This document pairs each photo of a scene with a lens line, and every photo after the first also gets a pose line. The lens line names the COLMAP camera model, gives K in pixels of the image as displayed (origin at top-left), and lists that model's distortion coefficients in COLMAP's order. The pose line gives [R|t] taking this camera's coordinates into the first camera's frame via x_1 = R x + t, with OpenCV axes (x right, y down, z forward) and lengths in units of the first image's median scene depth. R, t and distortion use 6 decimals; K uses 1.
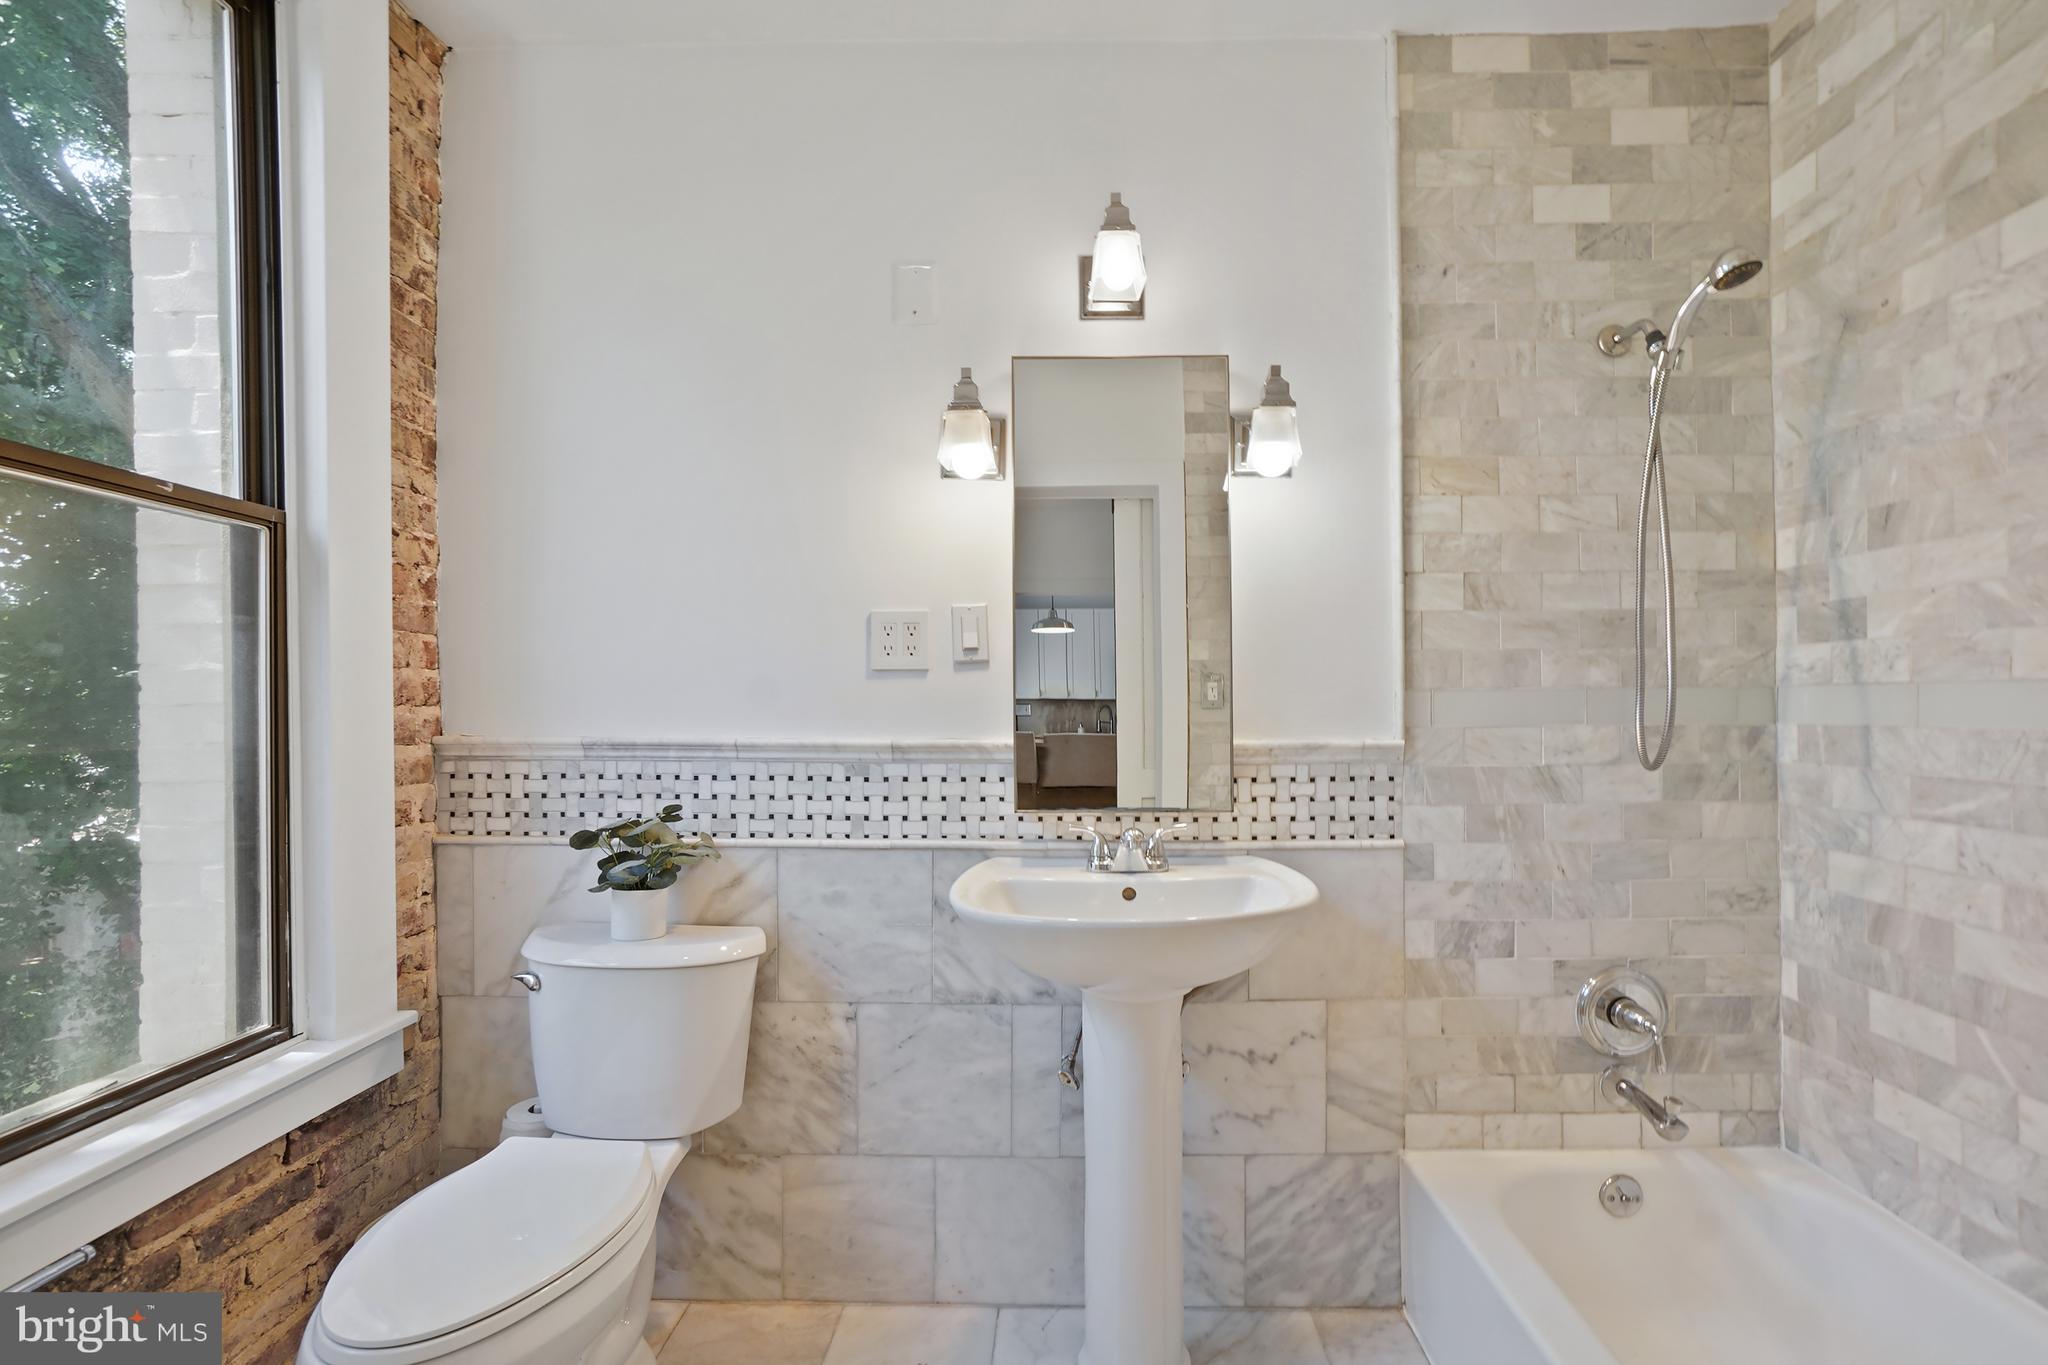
lens RADIAL K [[919.8, 0, 1030.9], [0, 919.8, 698.5], [0, 0, 1]] dist [-0.027320, 0.011022]
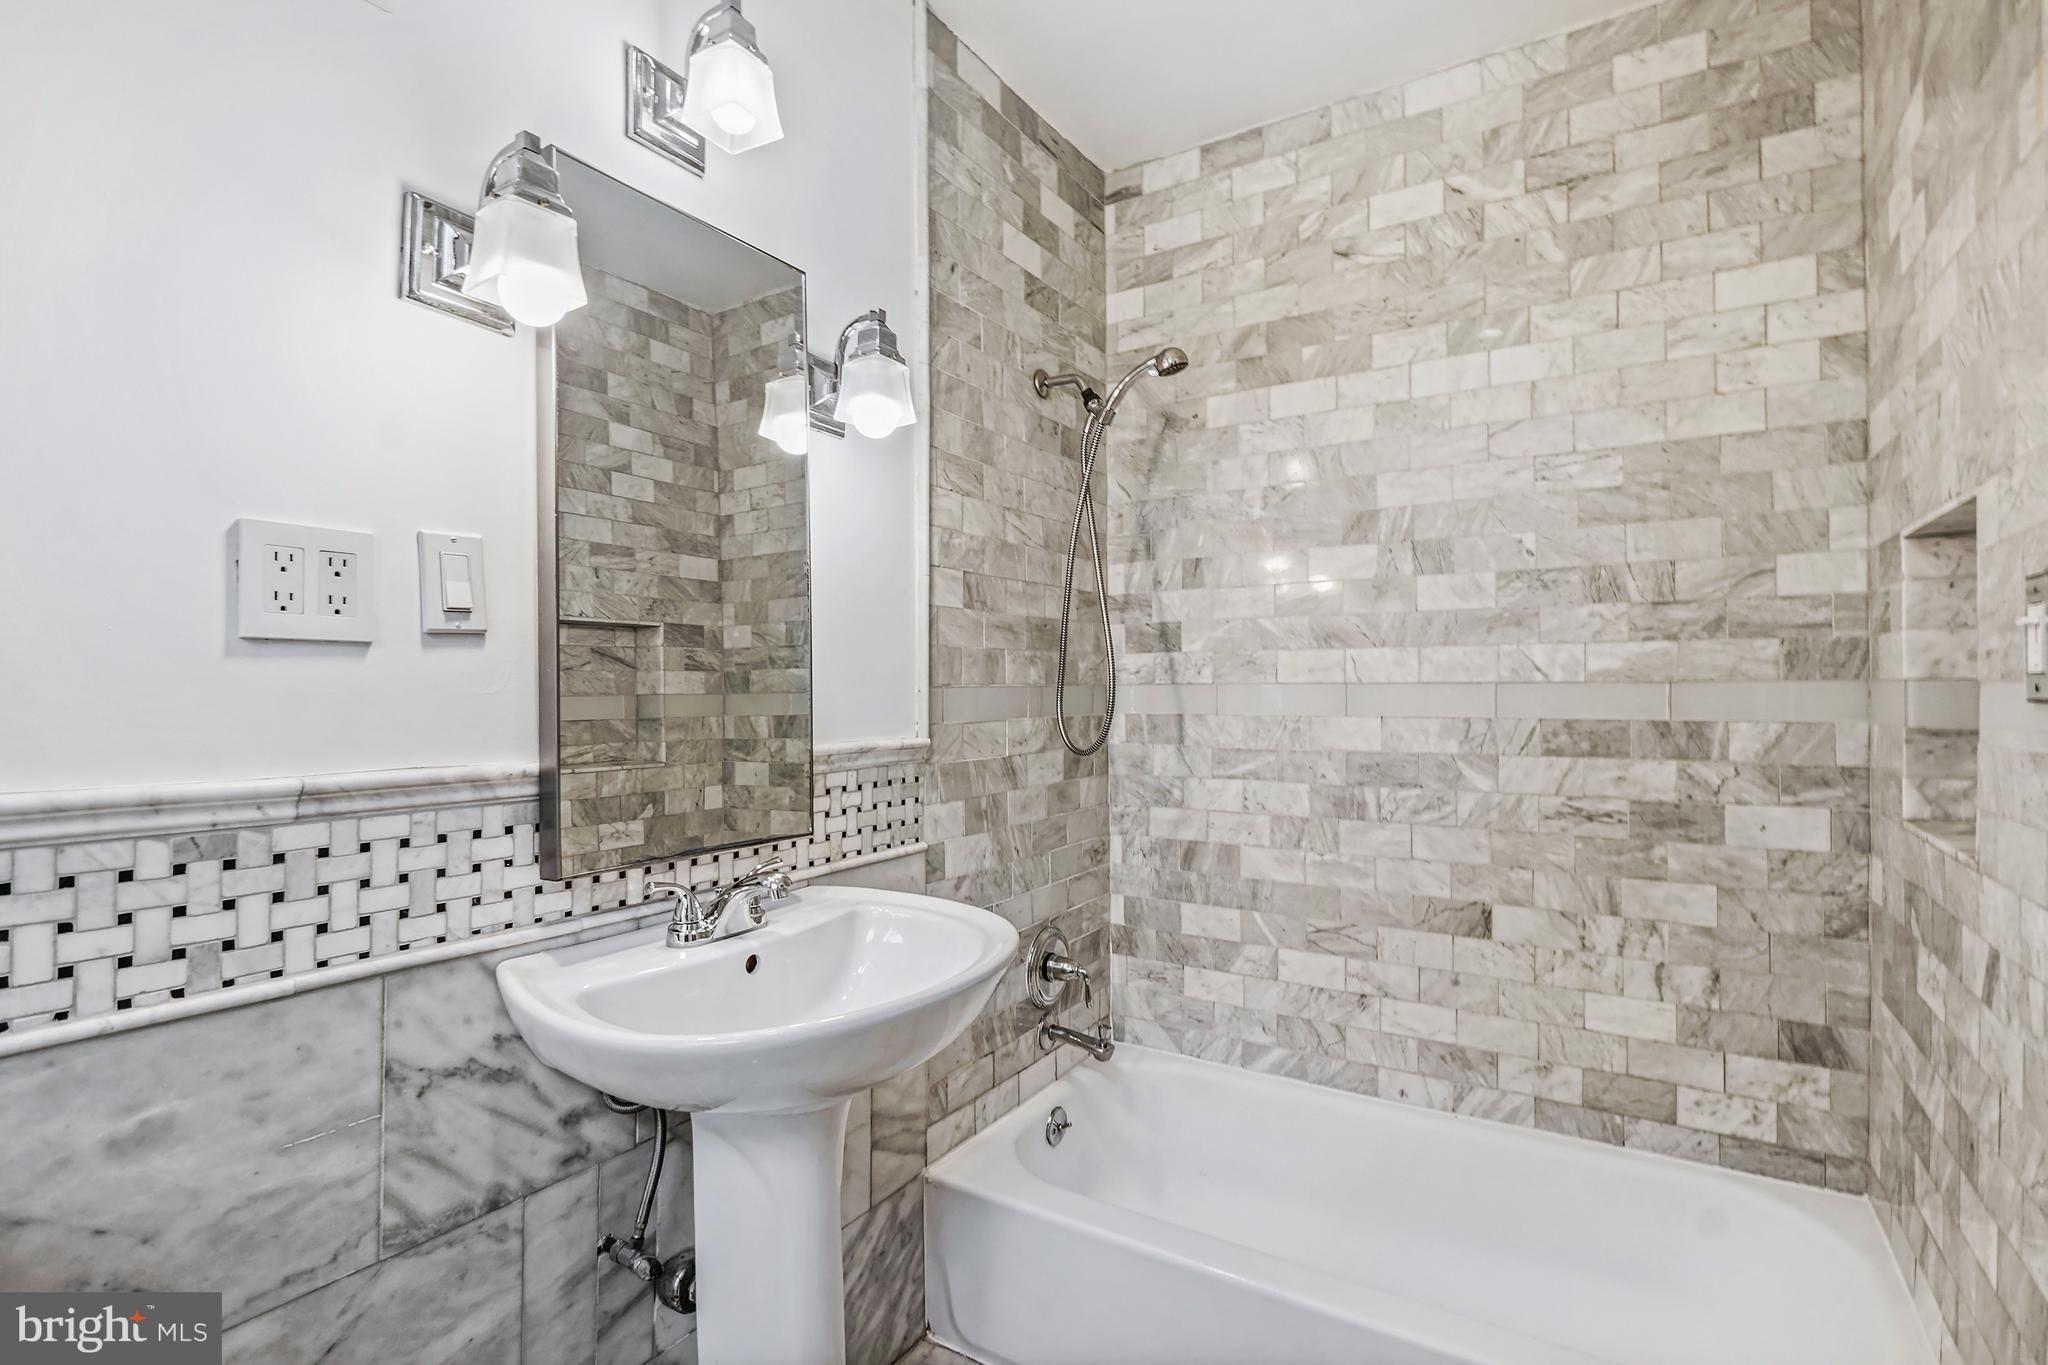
lens RADIAL K [[977.4, 0, 1048.9], [0, 977.4, 679.7], [0, 0, 1]] dist [-0.011797, -0.001870]
pose [[0.485533, 0.011801, 0.874139, -0.423891], [-0.002619, 0.999924, -0.012045, -0.003734], [-0.874215, 0.003559, 0.485527, 0.386195]]
